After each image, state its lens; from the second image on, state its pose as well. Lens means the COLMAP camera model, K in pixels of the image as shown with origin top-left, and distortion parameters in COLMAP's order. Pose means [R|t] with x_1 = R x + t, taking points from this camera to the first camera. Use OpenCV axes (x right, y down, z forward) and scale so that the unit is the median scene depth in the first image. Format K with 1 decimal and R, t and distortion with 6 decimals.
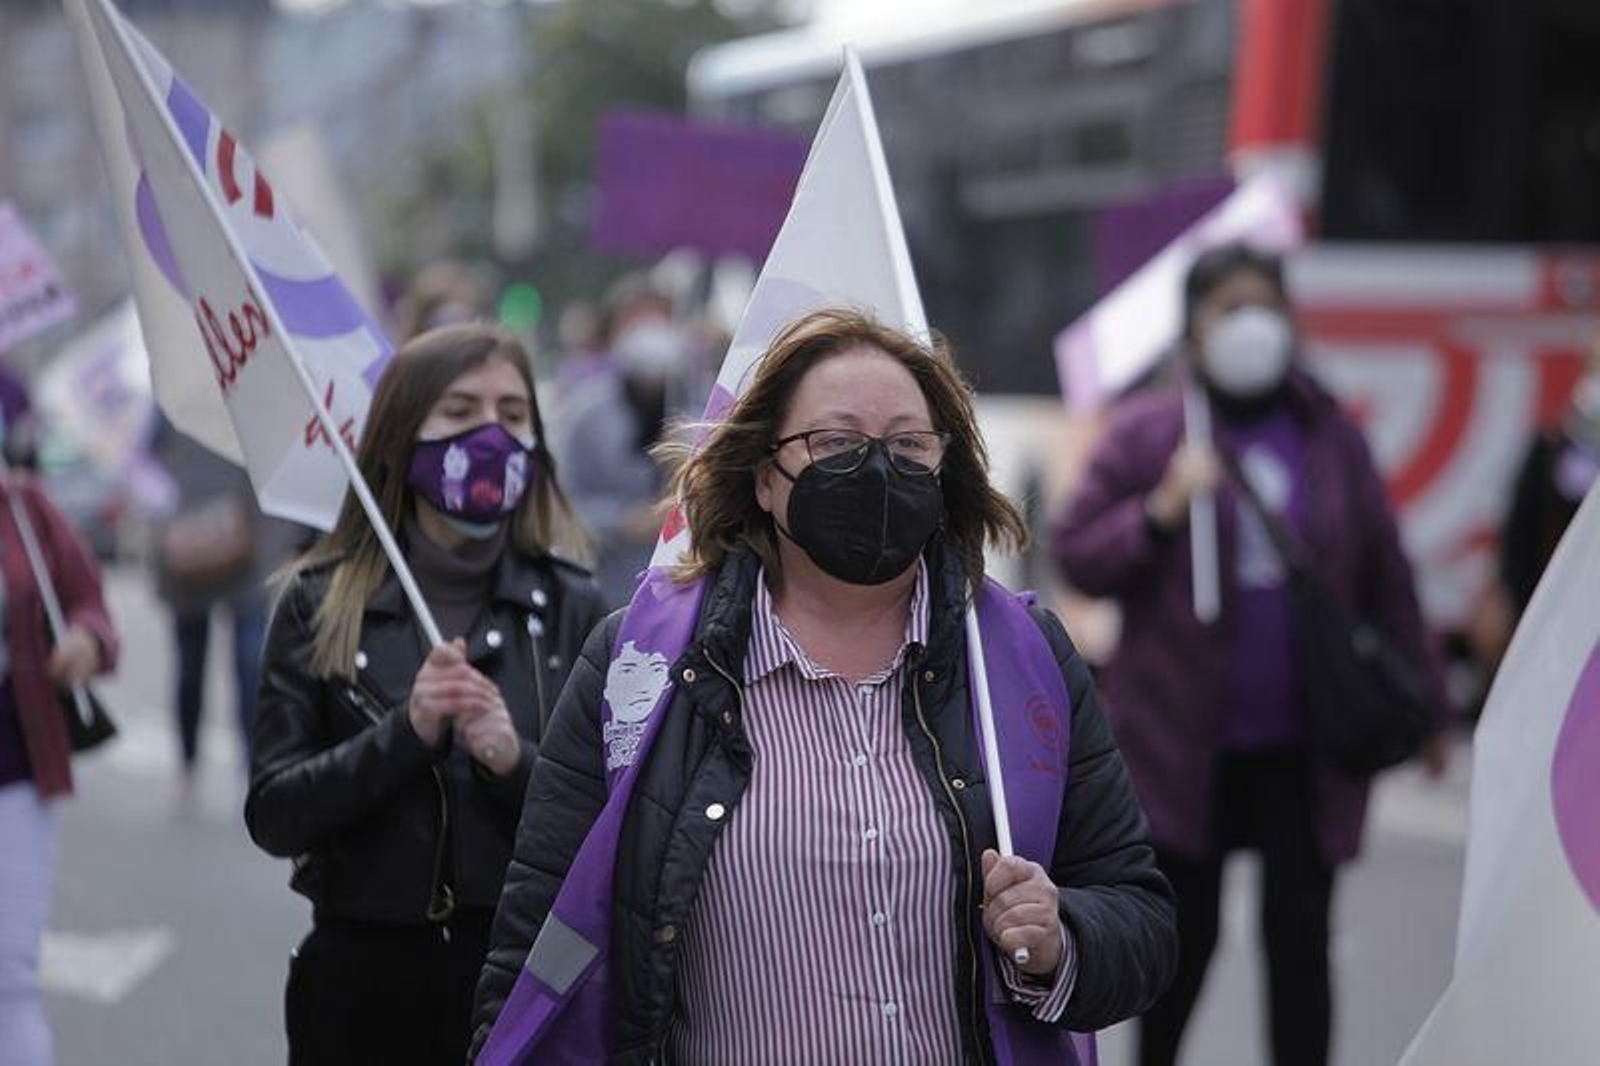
lens RADIAL K [[8806.1, 0, 799.4], [0, 8806.1, 533.4], [0, 0, 1]] dist [0.573812, 0.000000]
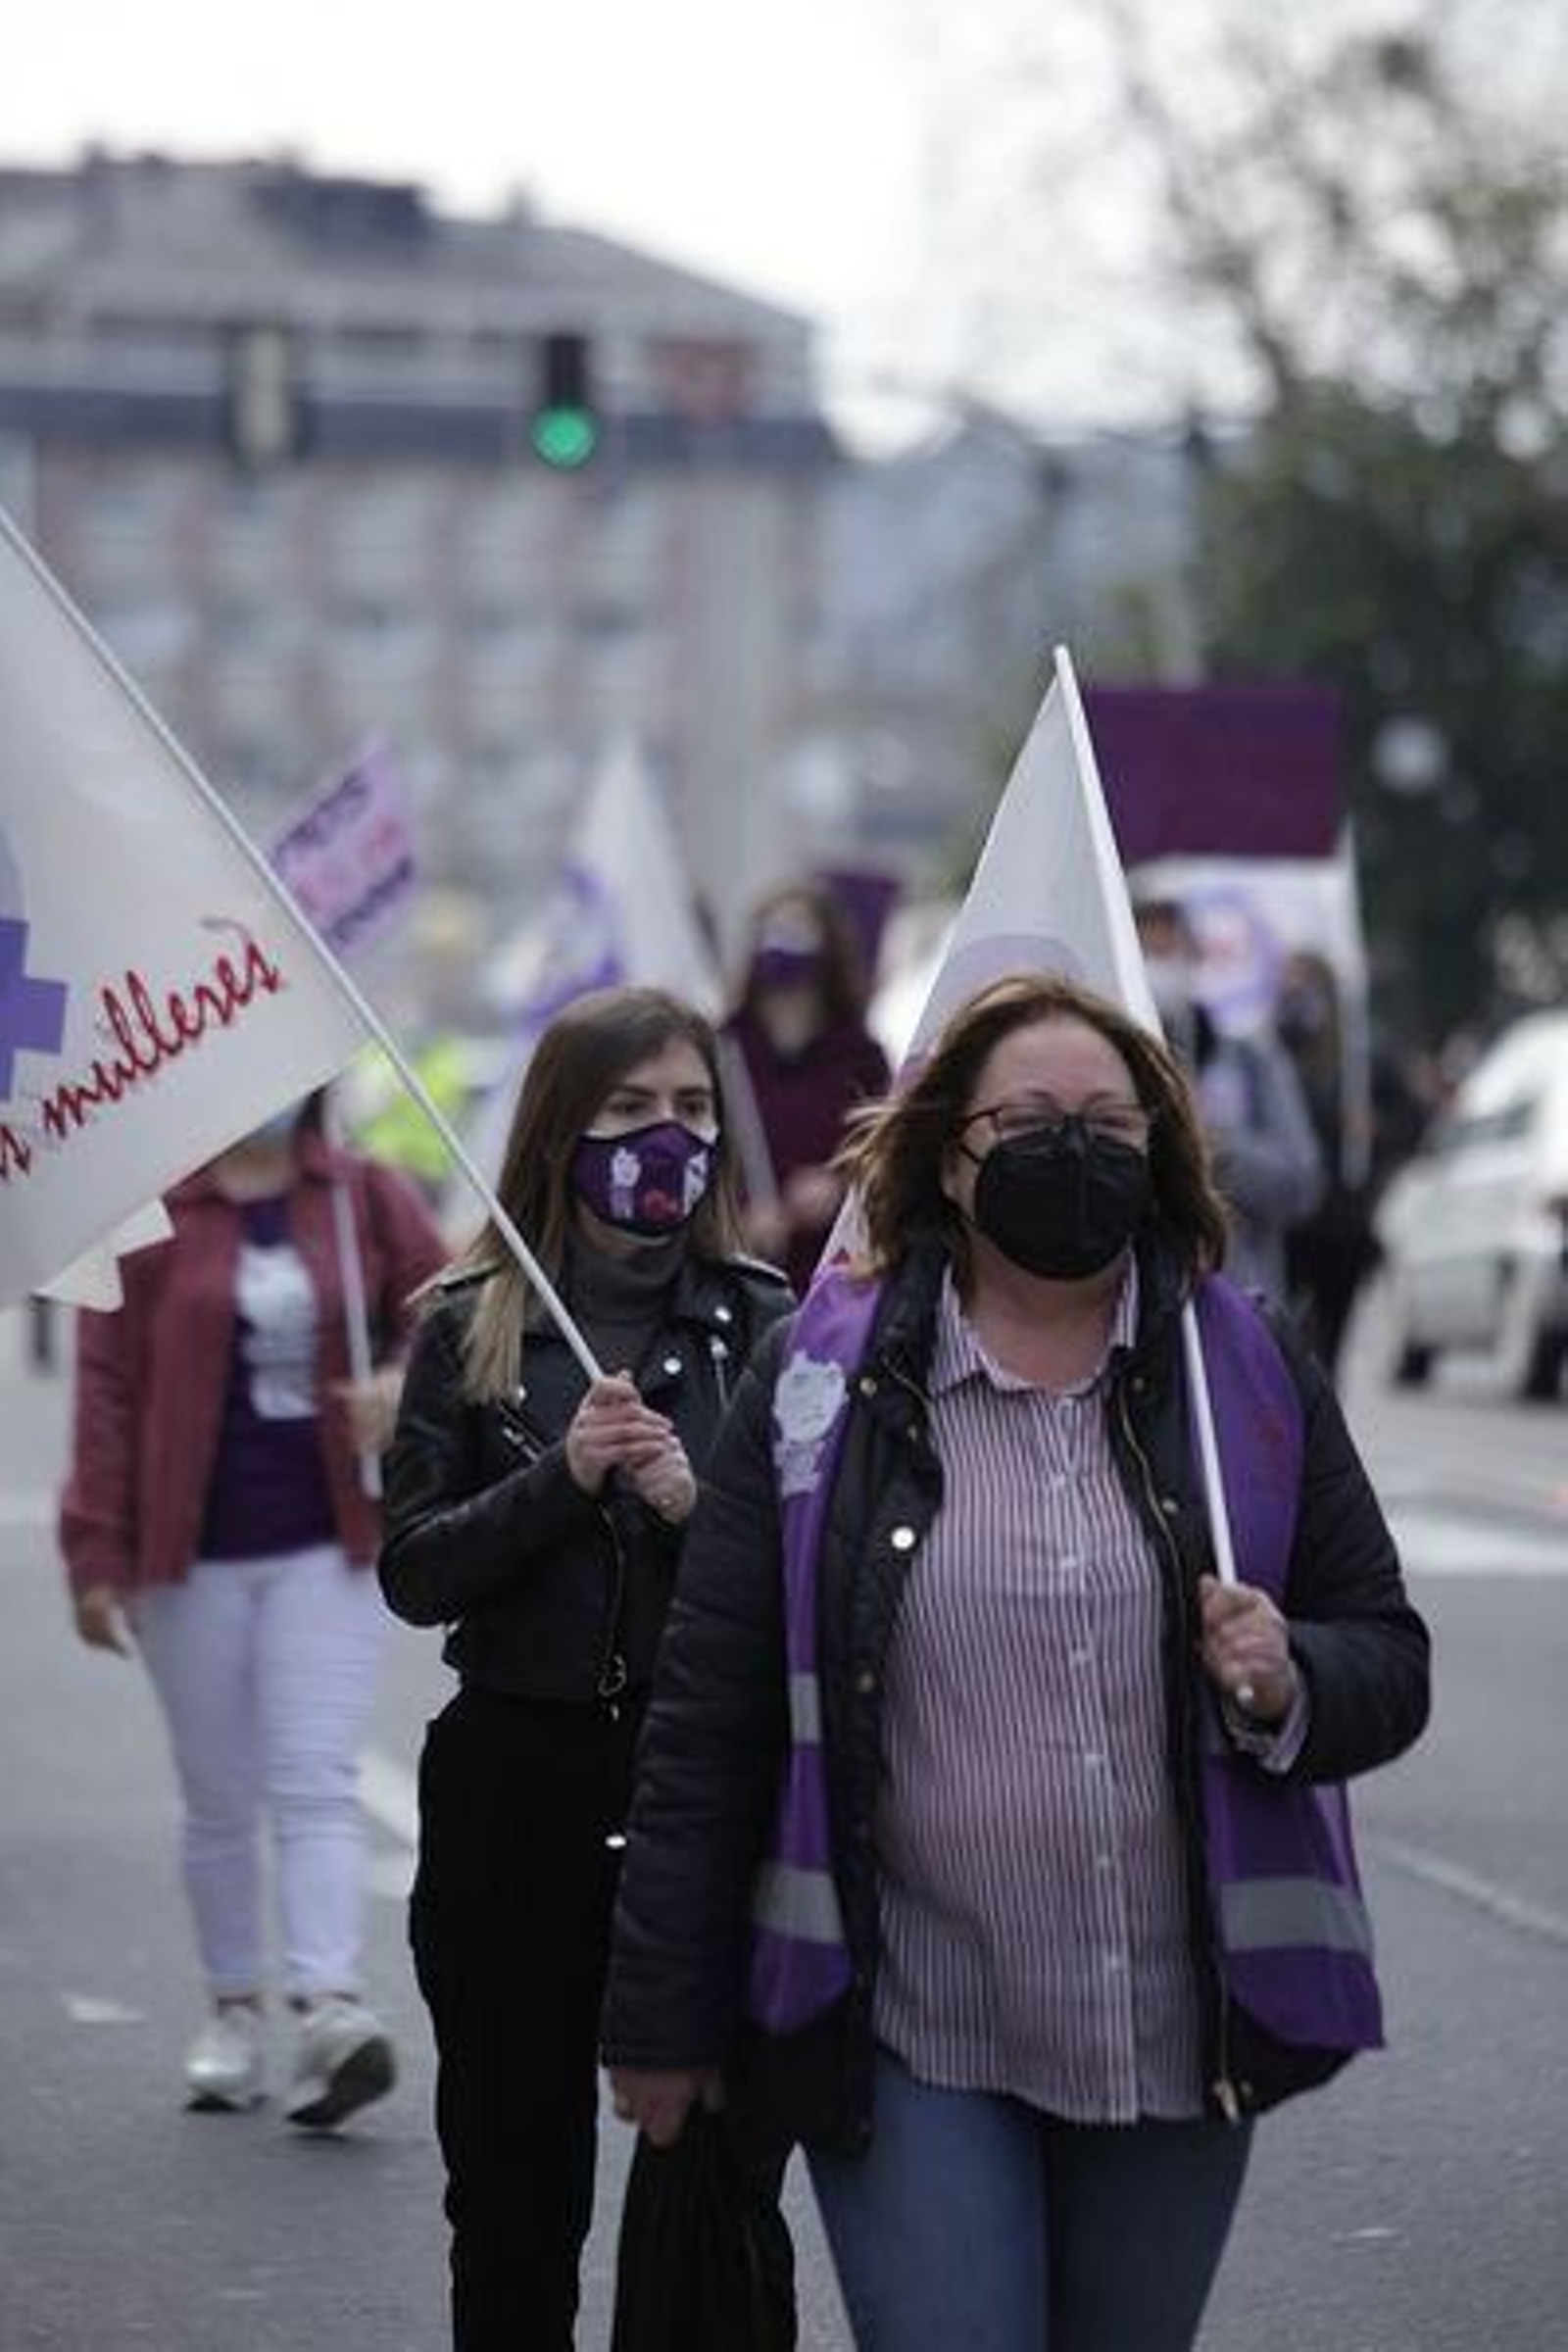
lens RADIAL K [[13442.8, 0, 784.2], [0, 13442.8, 1176.1], [0, 0, 1]] dist [-0.955687, 0.000000]
pose [[0.998978, -0.014922, -0.042671, 0.036790], [0.014145, 0.999730, -0.018450, 0.019575], [0.042935, 0.017828, 0.998919, -0.347048]]
